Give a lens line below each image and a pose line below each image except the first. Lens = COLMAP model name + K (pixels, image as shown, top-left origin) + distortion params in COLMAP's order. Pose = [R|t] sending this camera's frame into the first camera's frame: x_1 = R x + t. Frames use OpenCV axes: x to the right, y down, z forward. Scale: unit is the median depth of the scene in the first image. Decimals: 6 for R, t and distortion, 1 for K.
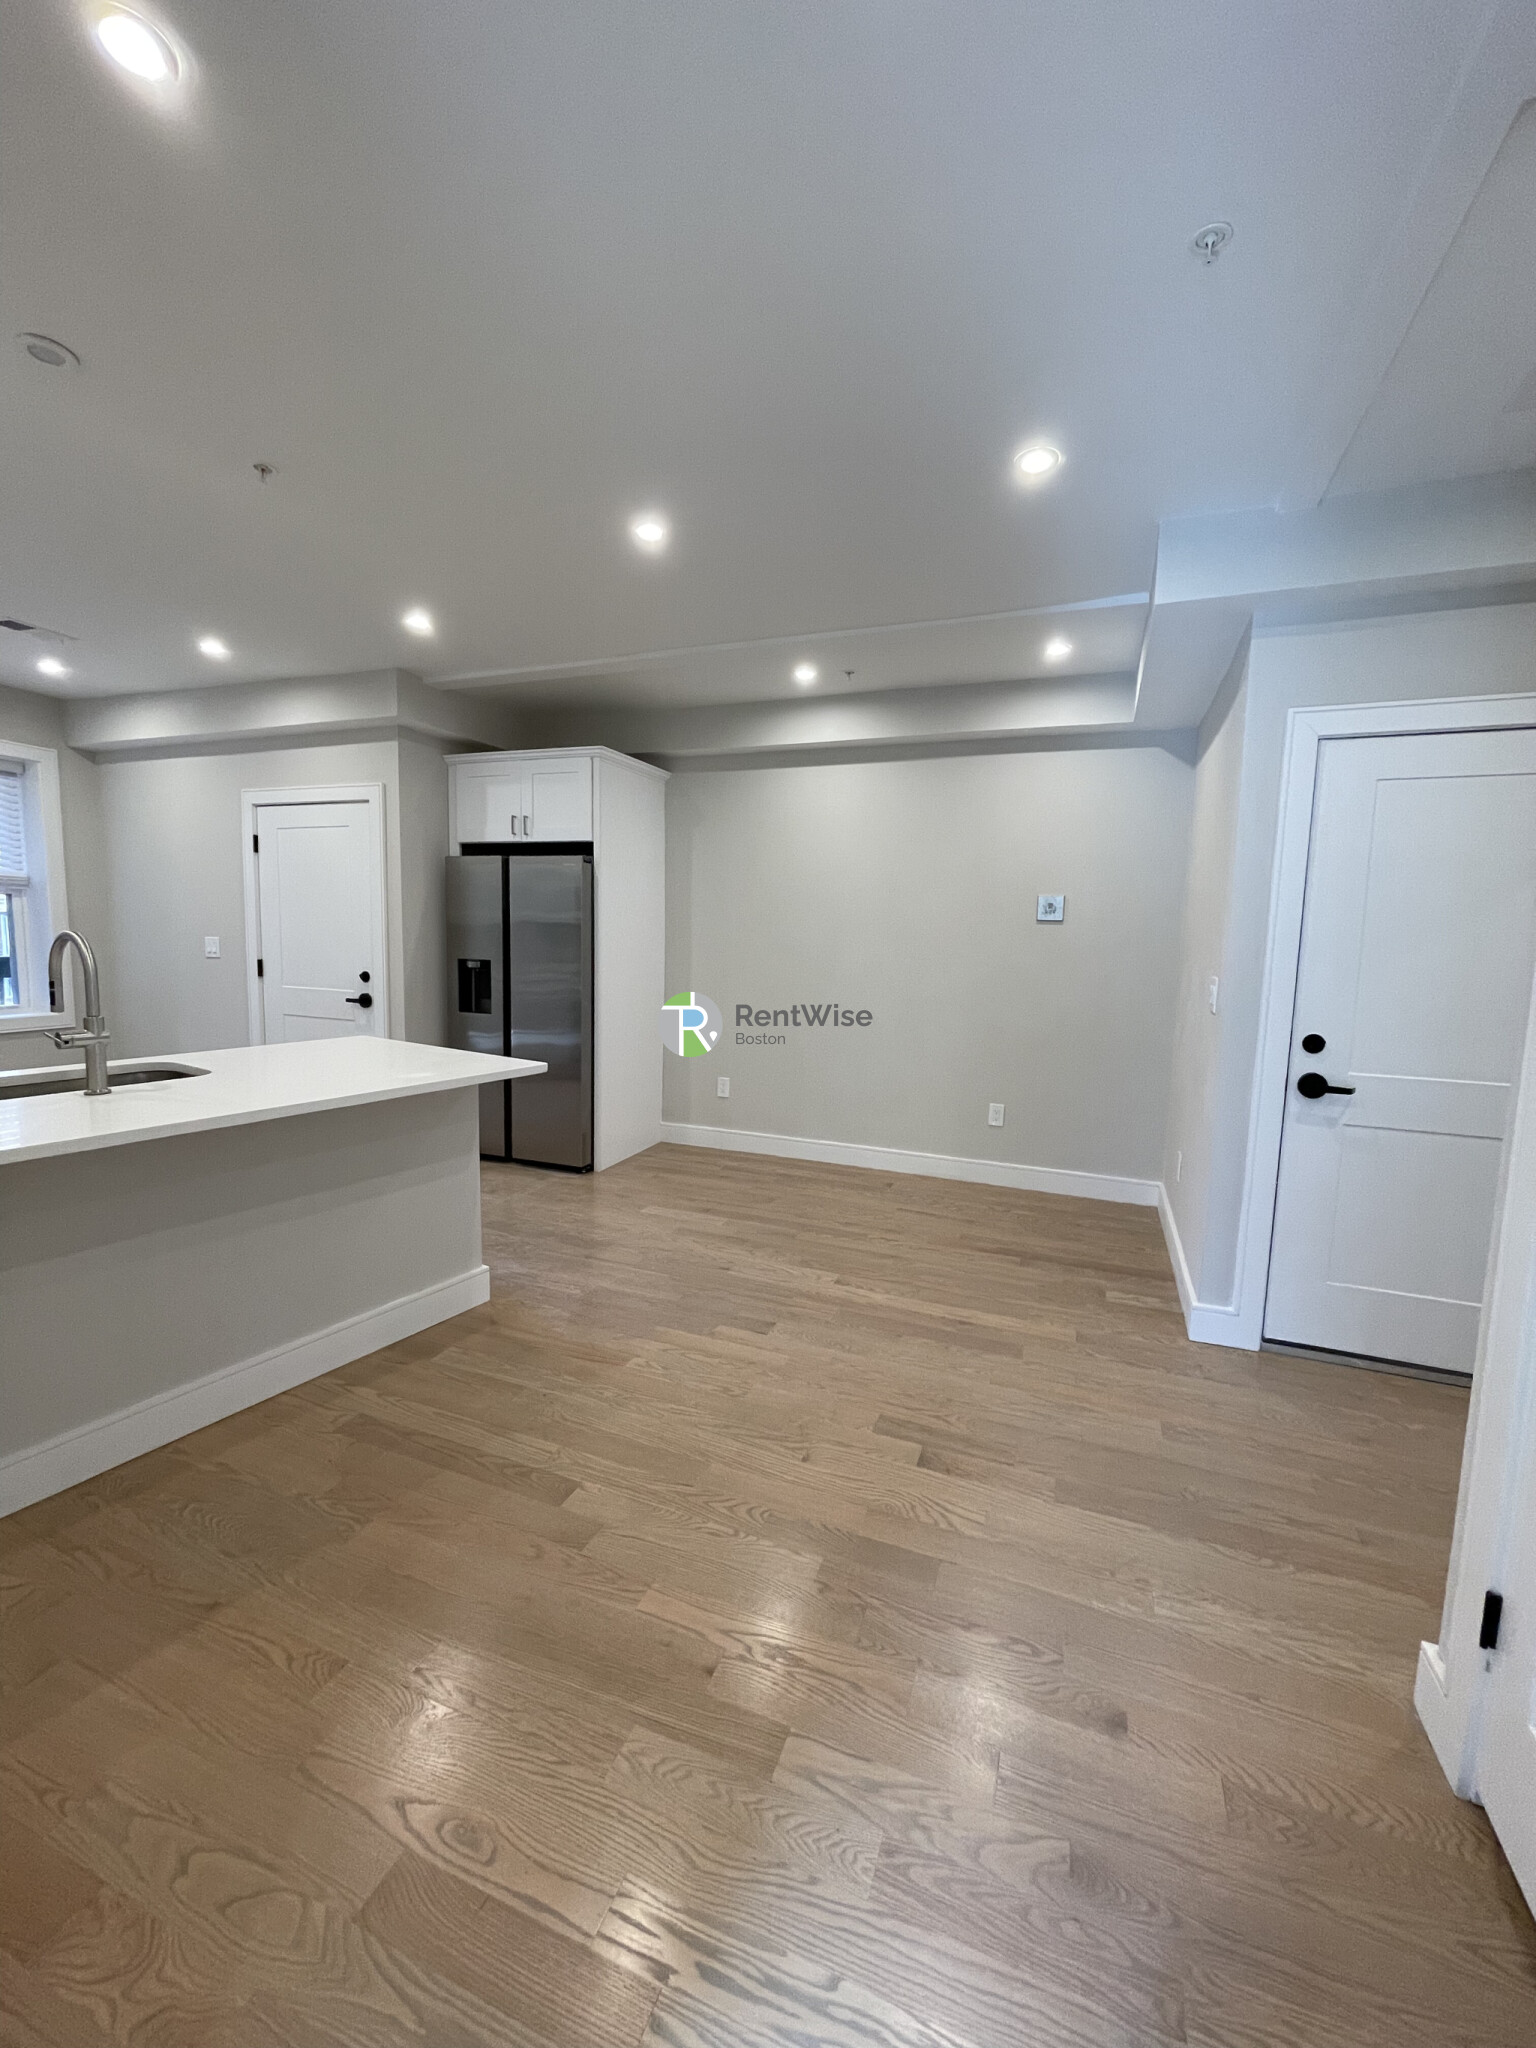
lens RADIAL K [[827.7, 0, 763.8], [0, 827.7, 1018.3], [0, 0, 1]] dist [-0.004234, 0.000192]
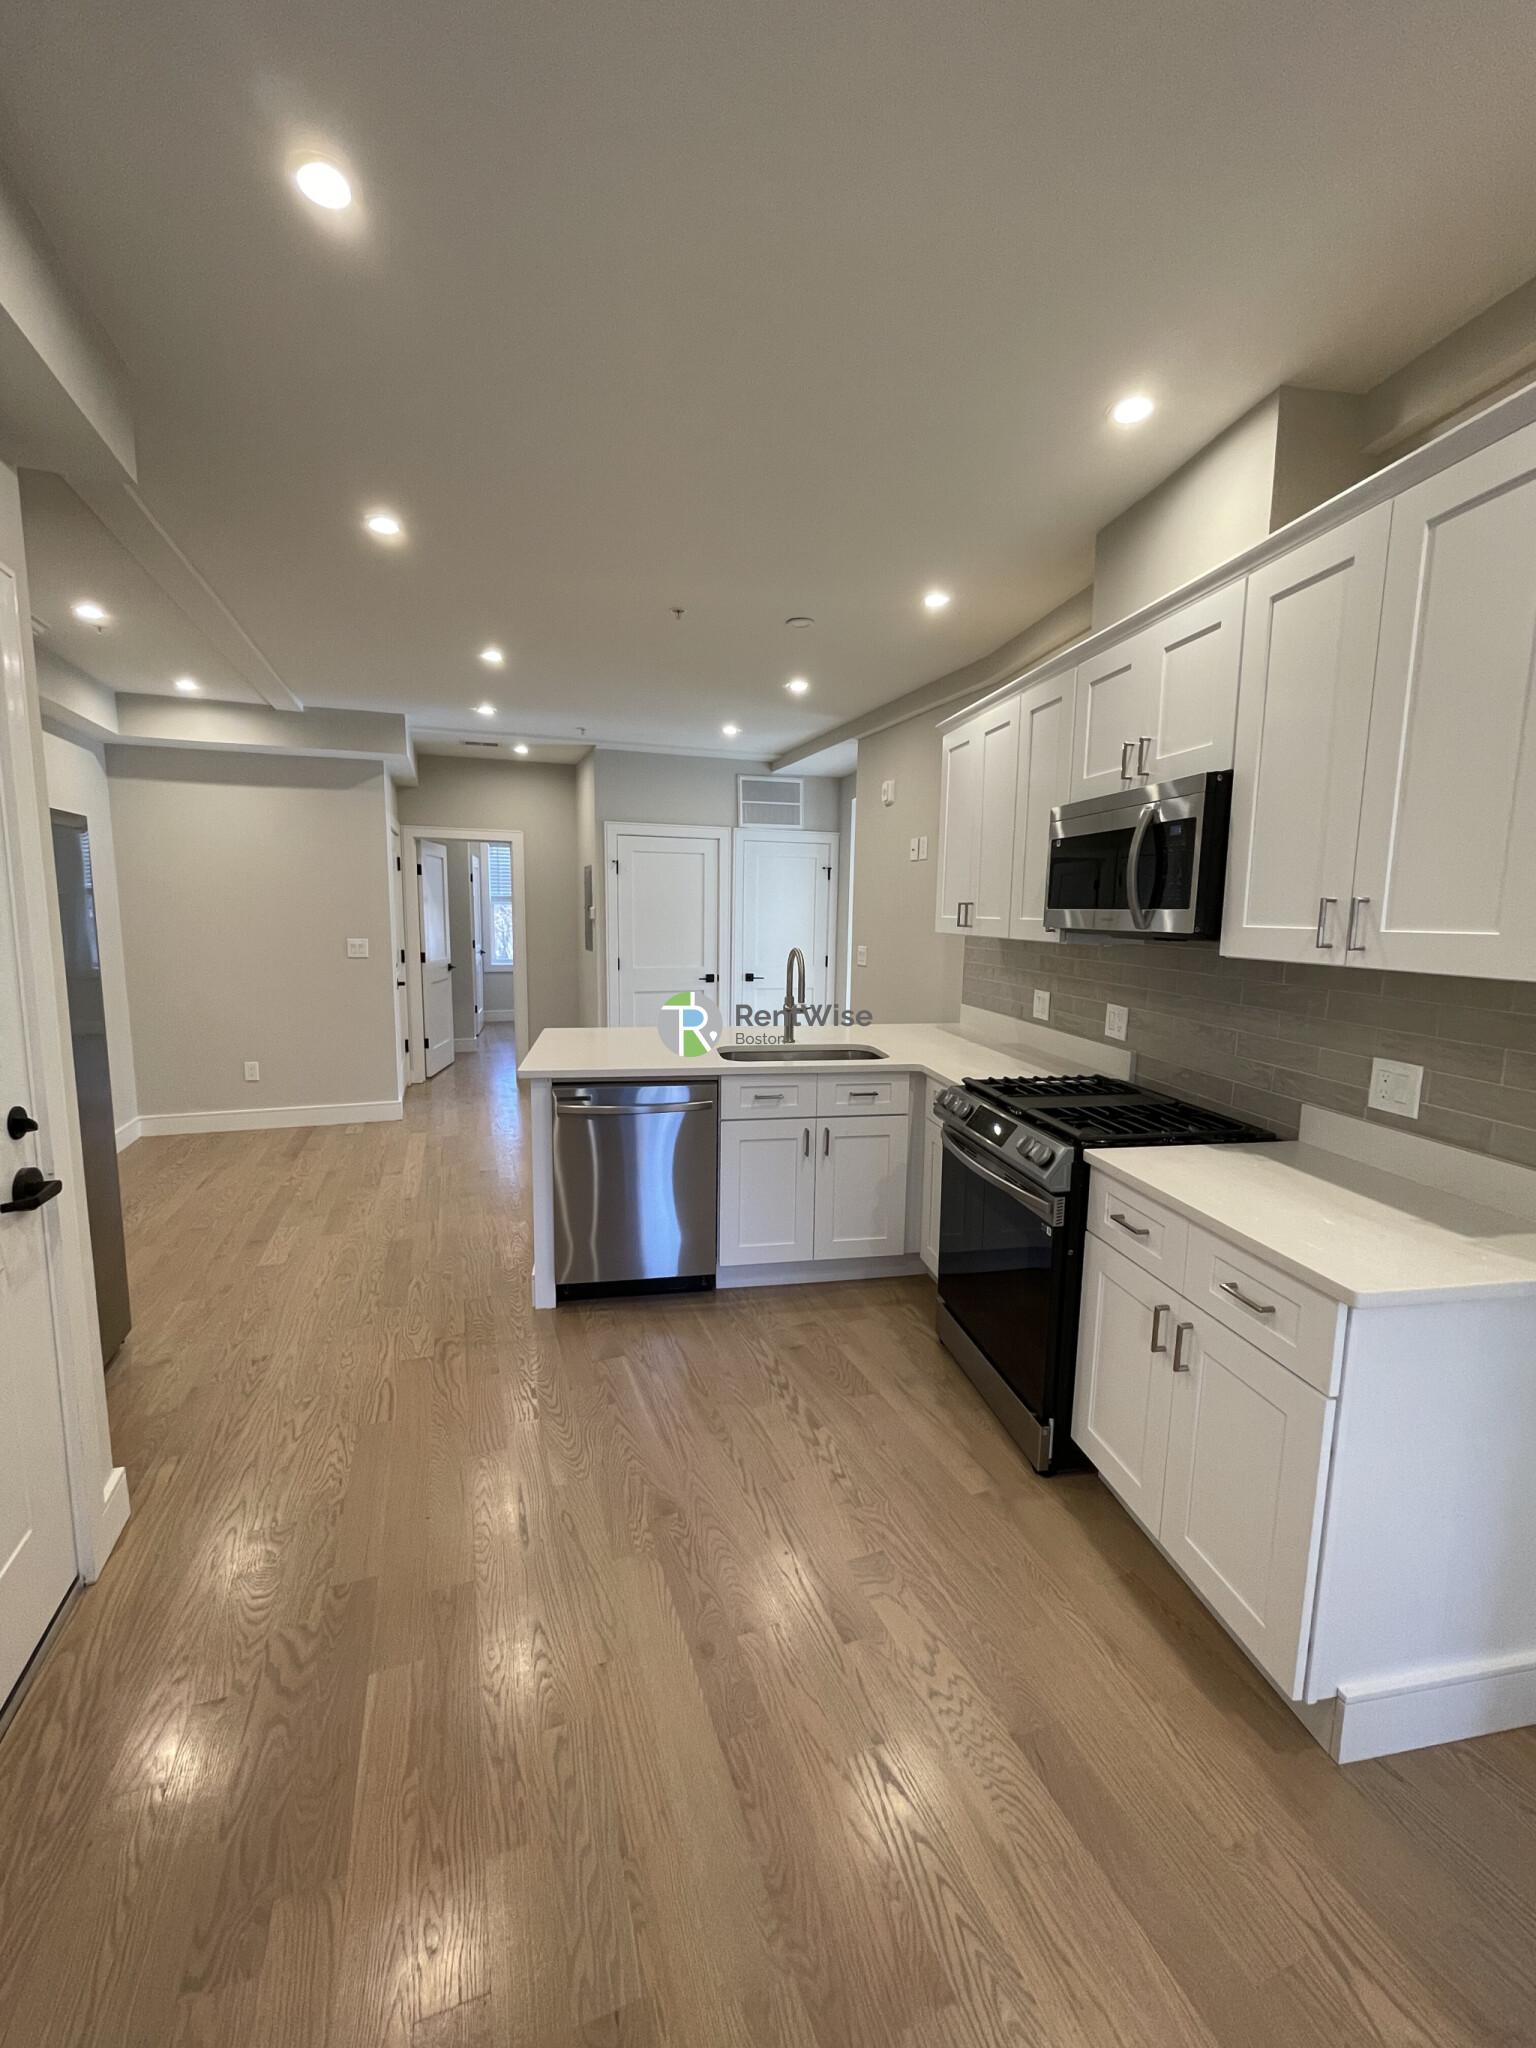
lens RADIAL K [[827.7, 0, 763.8], [0, 827.7, 1018.3], [0, 0, 1]] dist [-0.004234, 0.000192]
pose [[-0.670885, -0.129094, 0.730238, -1.520924], [0.049755, 0.974676, 0.218018, -0.249899], [-0.739890, 0.182598, -0.647473, 1.603036]]
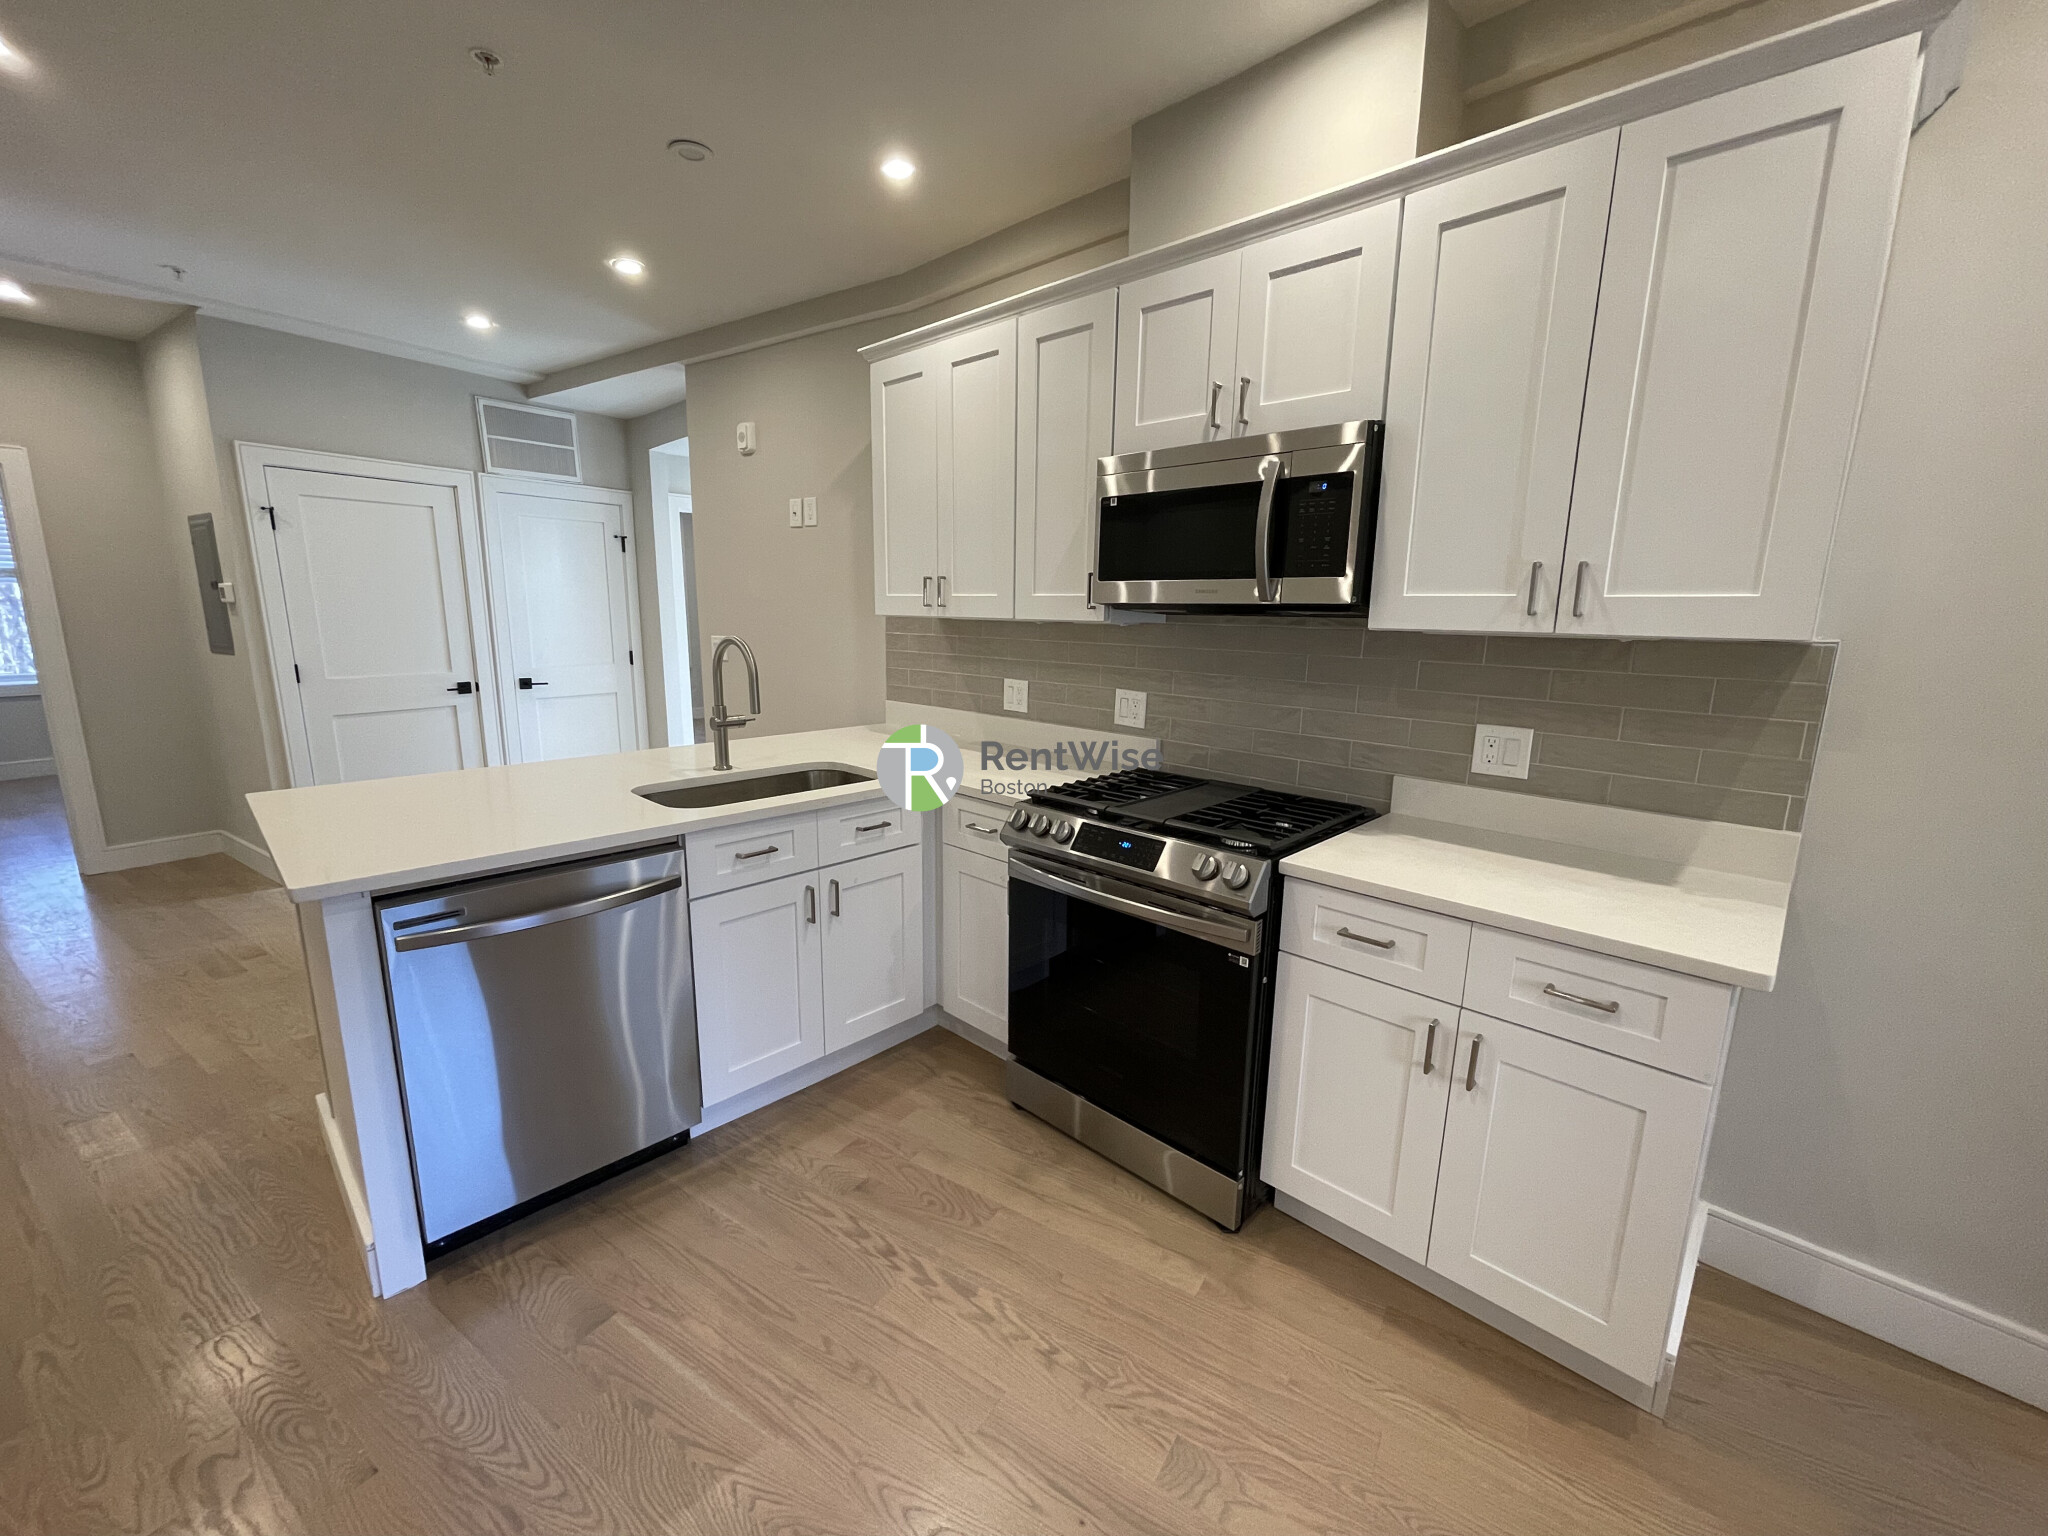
lens RADIAL K [[827.7, 0, 1022.2], [0, 827.7, 773.2], [0, 0, 1]] dist [-0.004234, 0.000192]
pose [[-0.978422, -0.077258, 0.191630, -1.119355], [-0.016224, 0.953325, 0.301510, -0.211792], [-0.205980, 0.291895, -0.934007, 1.546545]]
